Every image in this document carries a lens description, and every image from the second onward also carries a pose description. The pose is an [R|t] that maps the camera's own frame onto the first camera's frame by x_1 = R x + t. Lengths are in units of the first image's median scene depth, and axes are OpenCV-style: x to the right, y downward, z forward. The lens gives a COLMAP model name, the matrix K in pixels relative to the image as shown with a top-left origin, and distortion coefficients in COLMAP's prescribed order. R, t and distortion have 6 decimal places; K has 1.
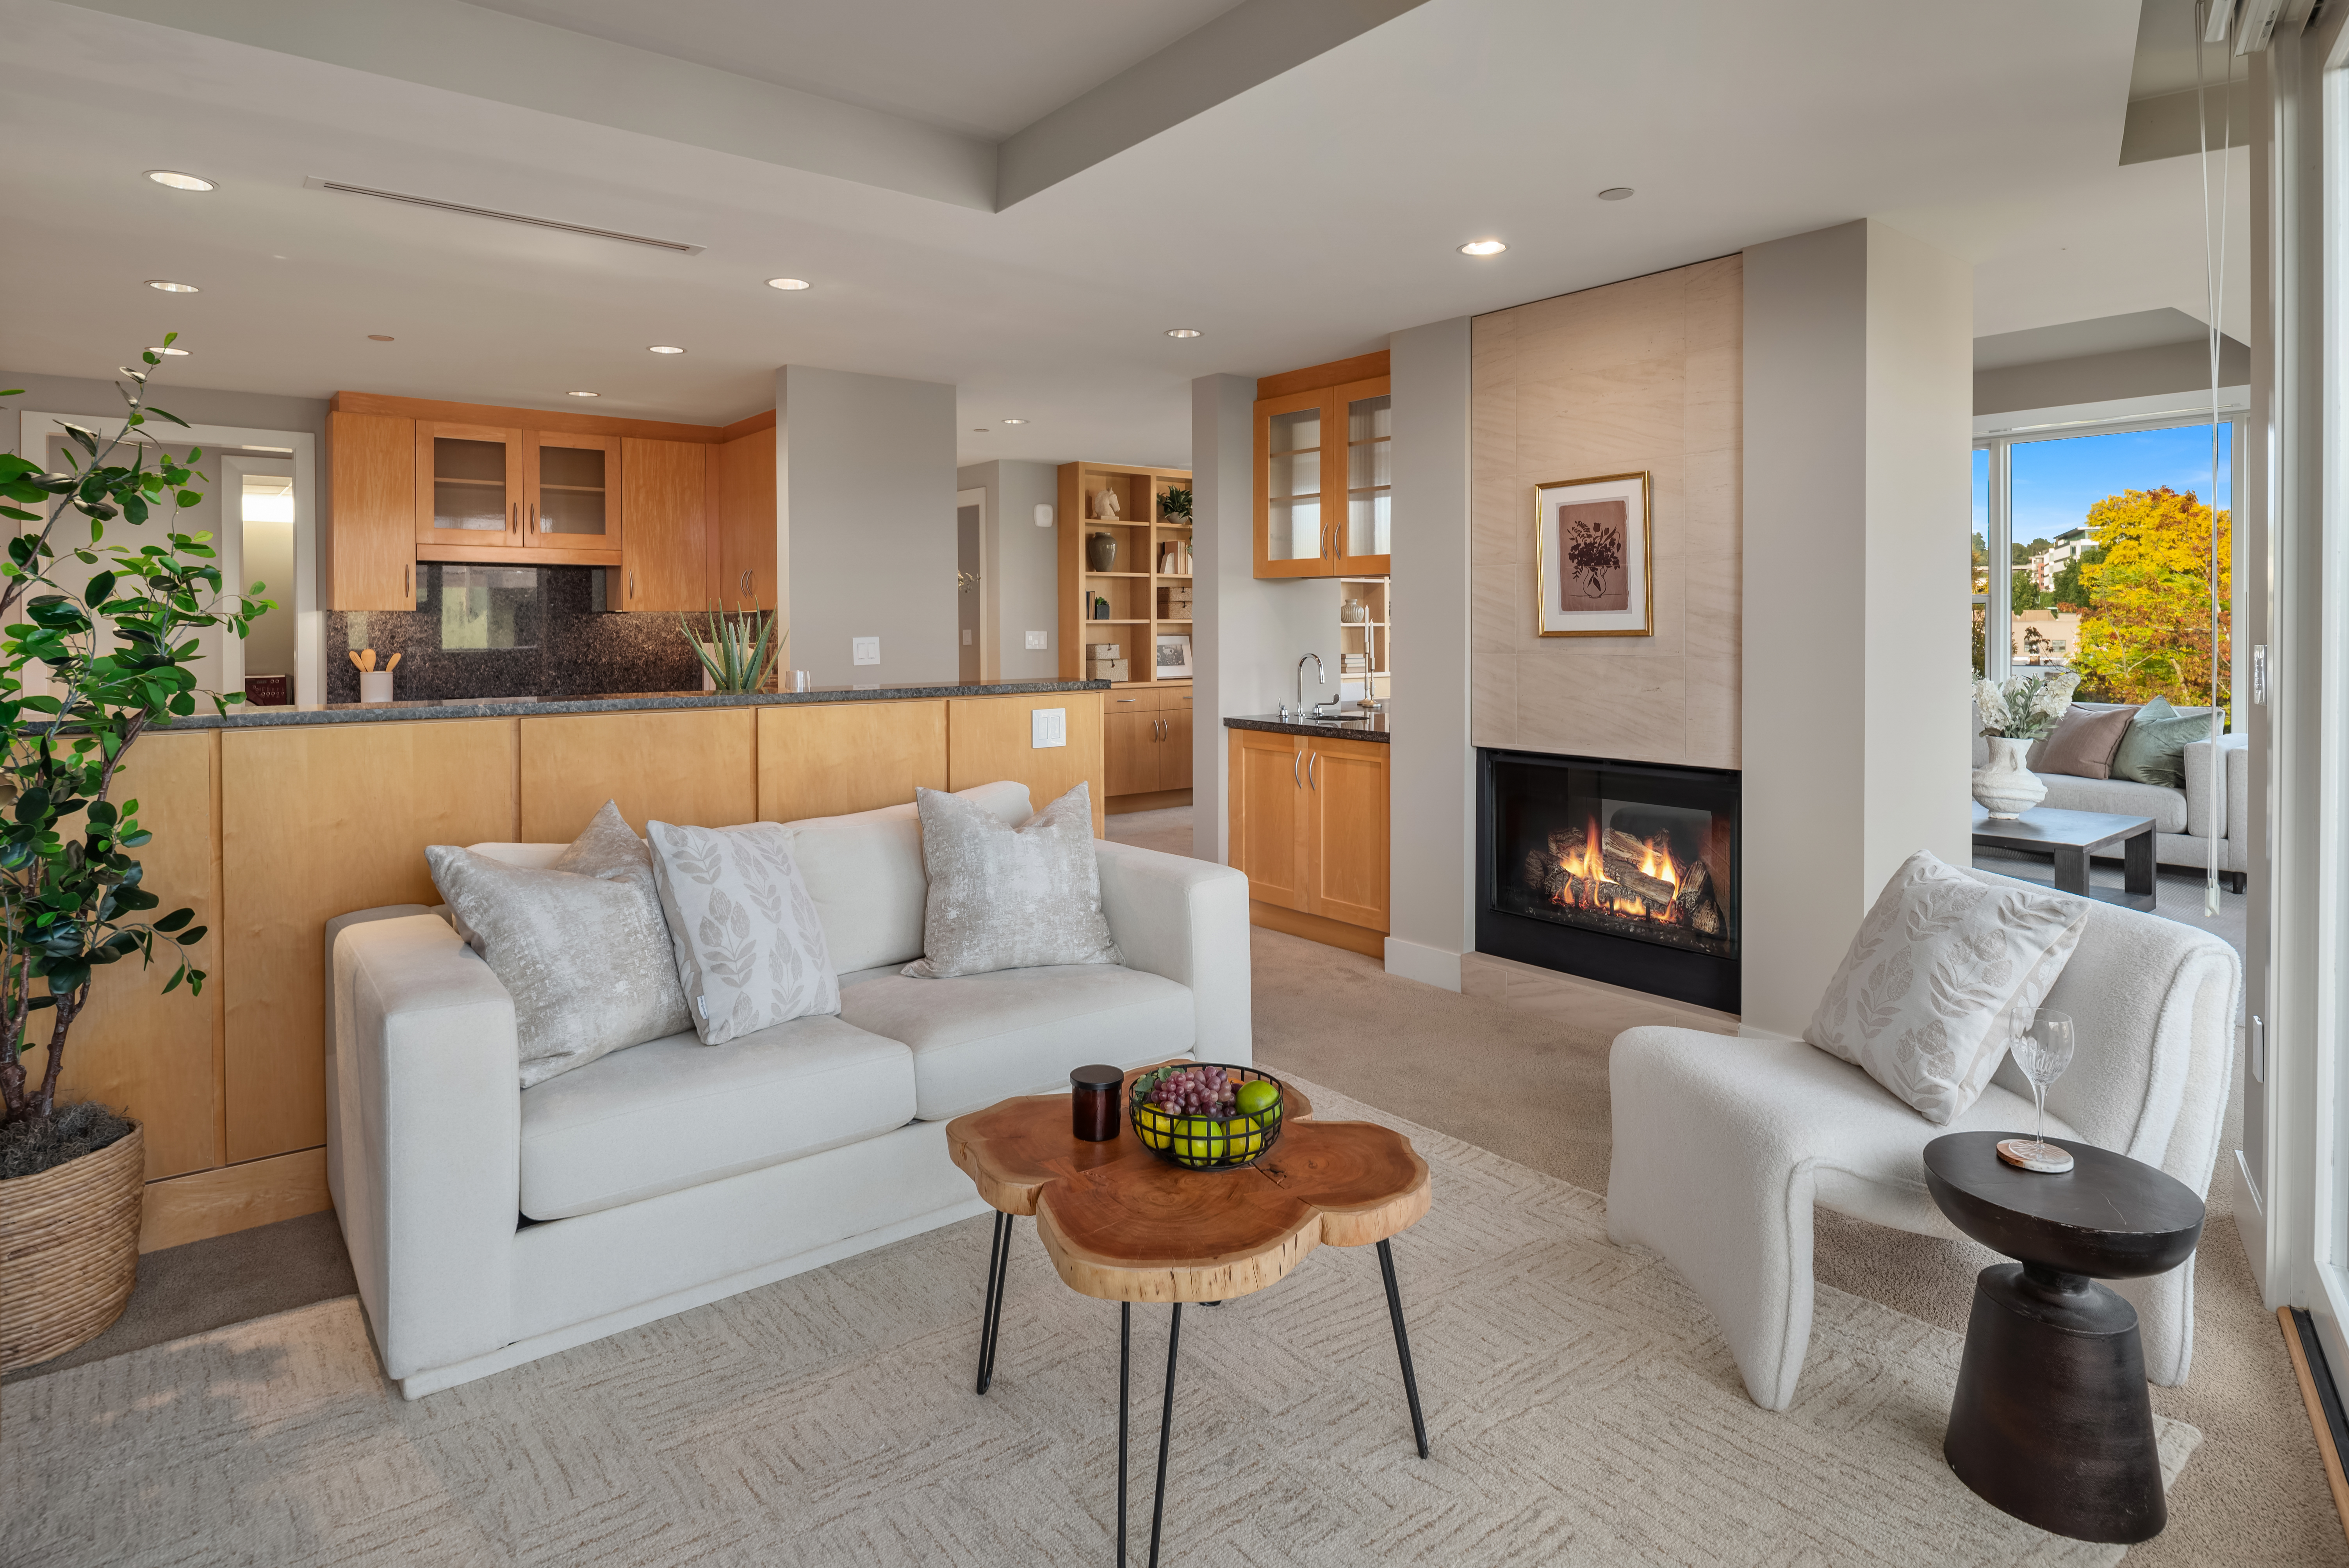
lens RADIAL K [[1283.2, 0, 1168.5], [0, 1283.2, 682.2], [0, 0, 1]] dist [-0.002023, -0.005369]
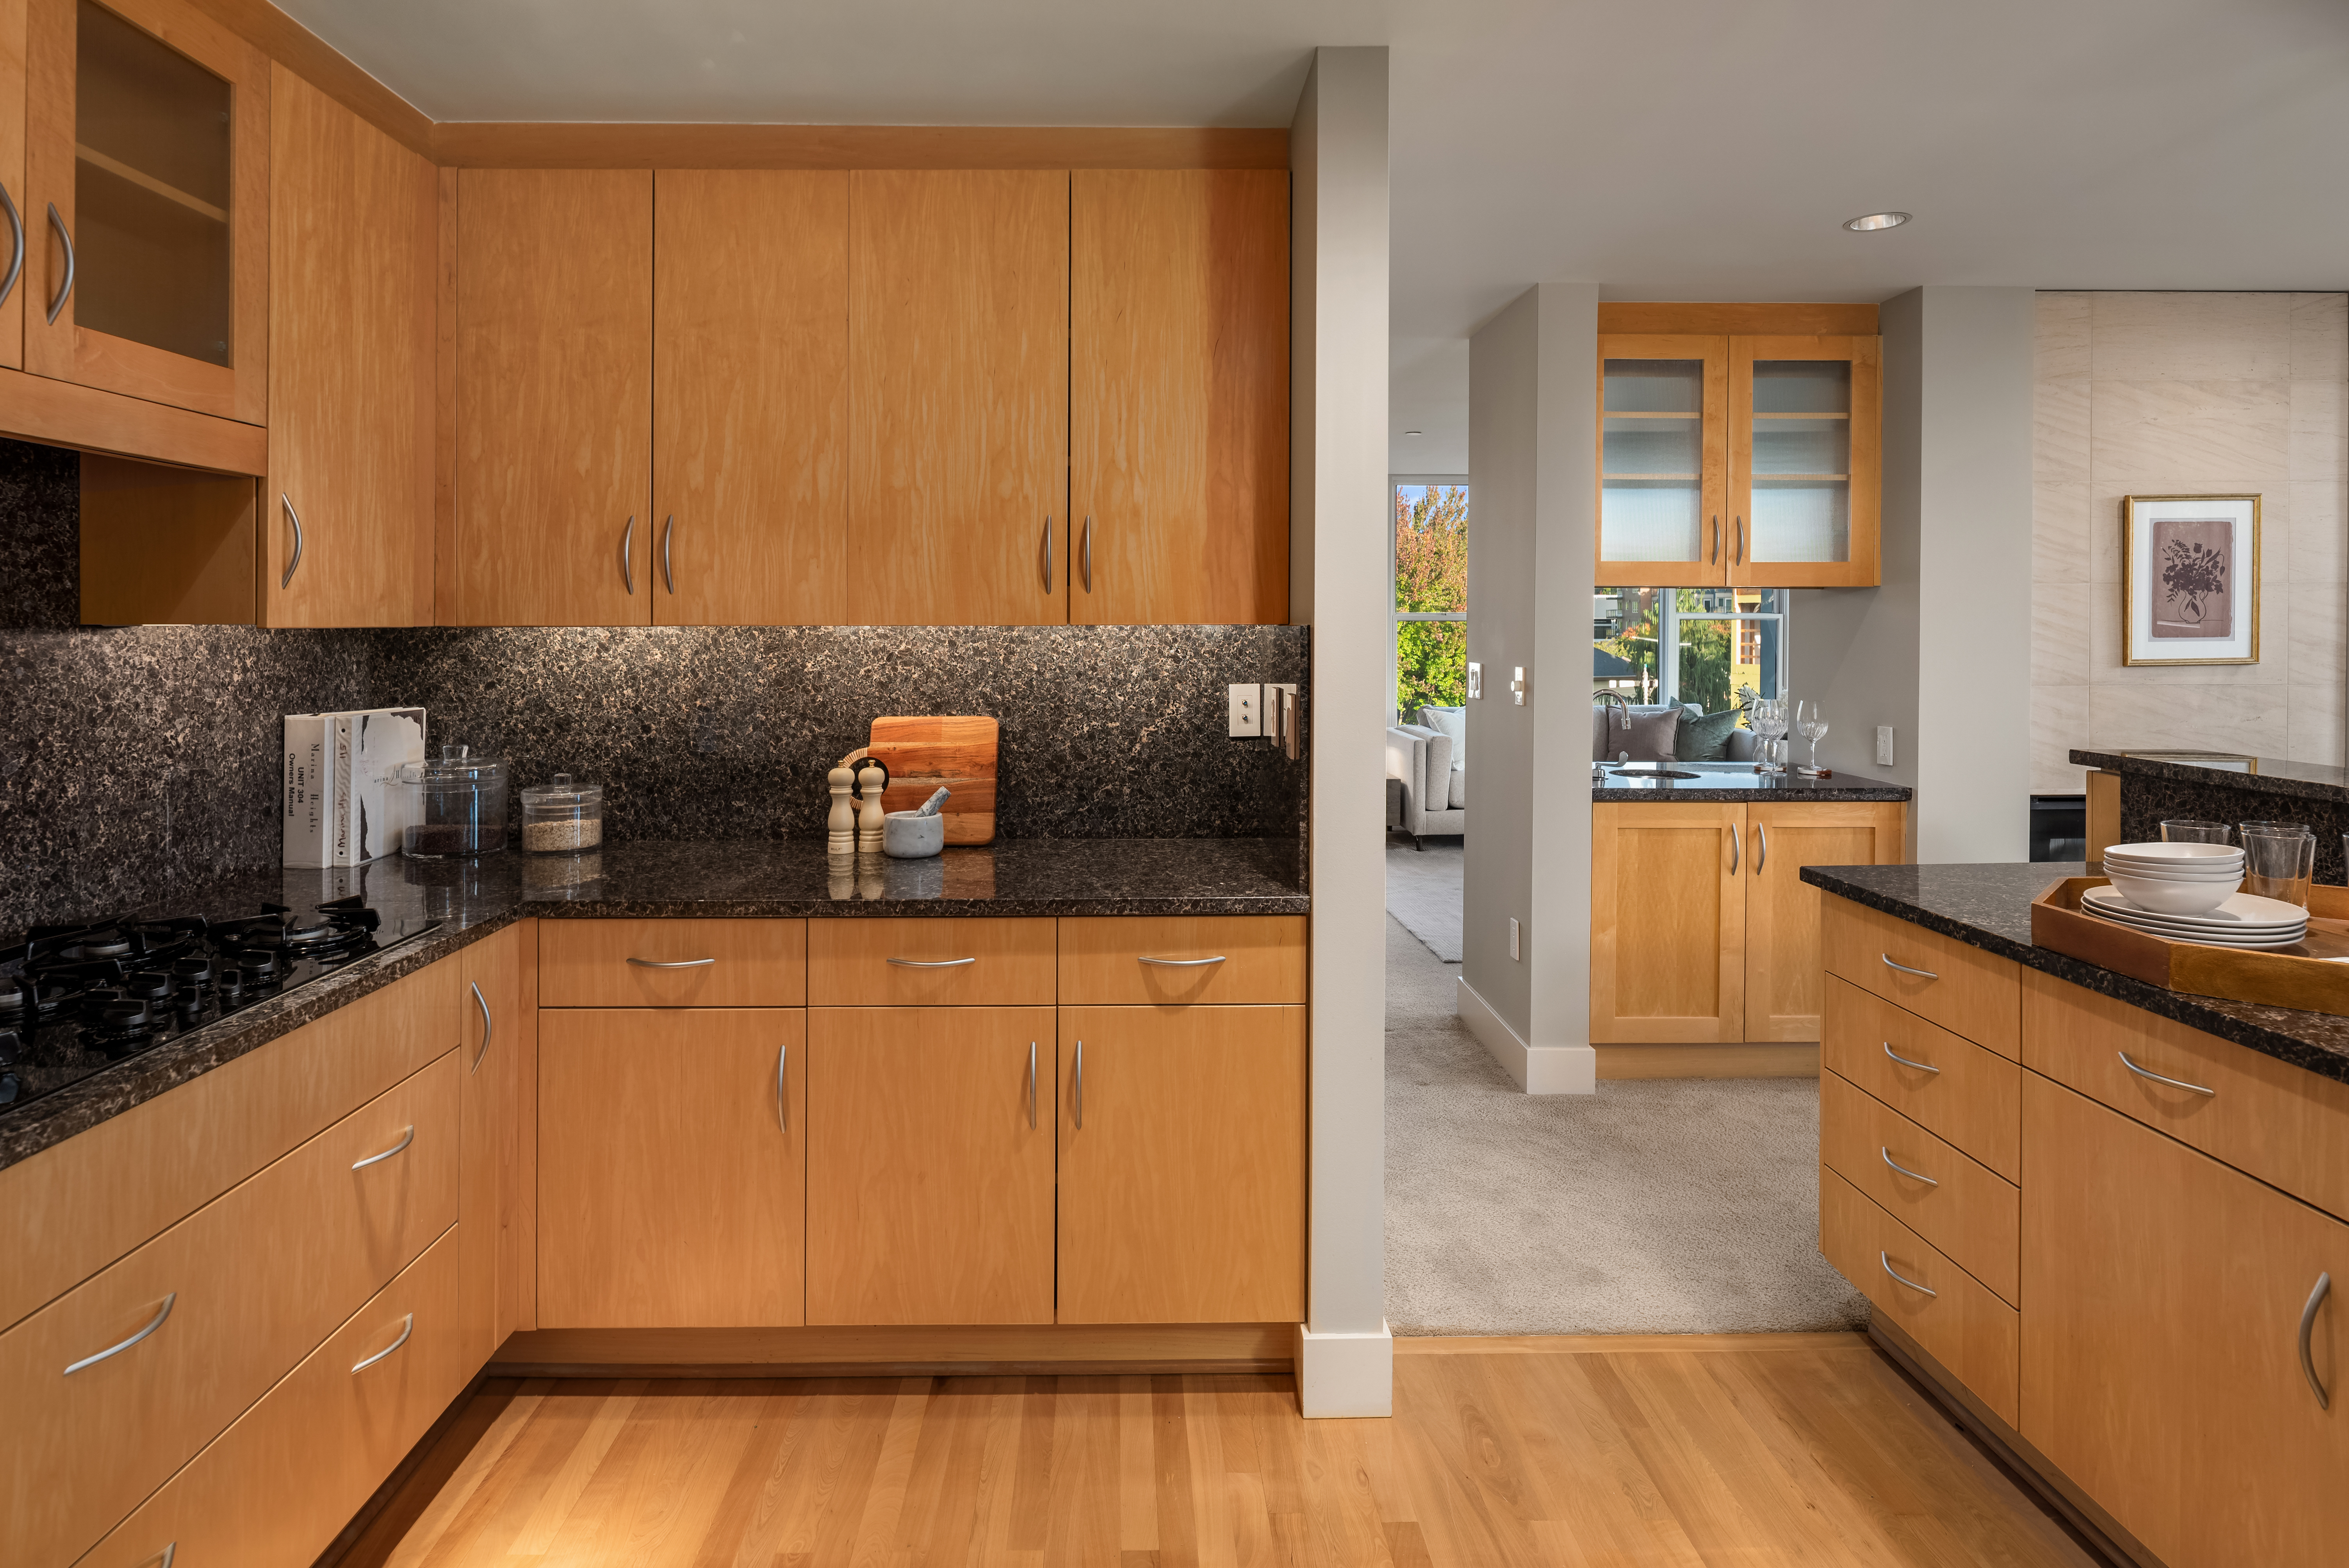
lens RADIAL K [[1313.0, 0, 1136.9], [0, 1313.0, 669.0], [0, 0, 1]] dist [-0.007026, -0.005177]
pose [[0.602000, -0.024619, 0.798116, -0.594445], [0.034404, 0.999396, 0.004878, -0.042644], [-0.797754, 0.024522, 0.602484, 0.697350]]
